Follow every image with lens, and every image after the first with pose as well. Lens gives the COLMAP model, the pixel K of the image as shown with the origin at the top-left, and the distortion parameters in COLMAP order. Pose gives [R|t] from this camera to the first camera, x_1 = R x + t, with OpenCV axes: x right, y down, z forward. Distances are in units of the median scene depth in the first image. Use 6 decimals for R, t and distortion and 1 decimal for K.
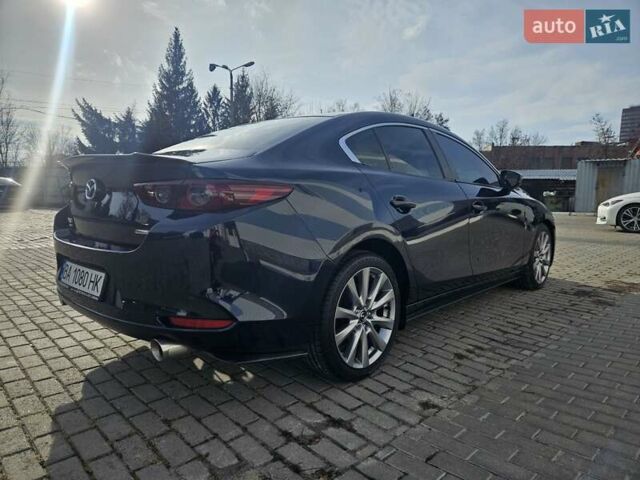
lens RADIAL K [[441.1, 0, 323.3], [0, 441.1, 238.1], [0, 0, 1]] dist [0.040672, -0.032580]
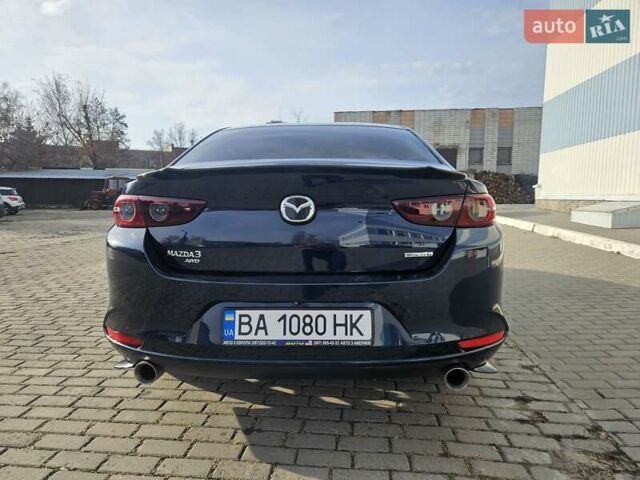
lens RADIAL K [[441.1, 0, 320.3], [0, 441.1, 243.3], [0, 0, 1]] dist [0.040672, -0.032580]
pose [[0.743718, -0.085126, 0.663051, -0.937592], [0.077045, 0.996165, 0.041474, -0.071028], [-0.664039, 0.020240, 0.747424, 0.395162]]
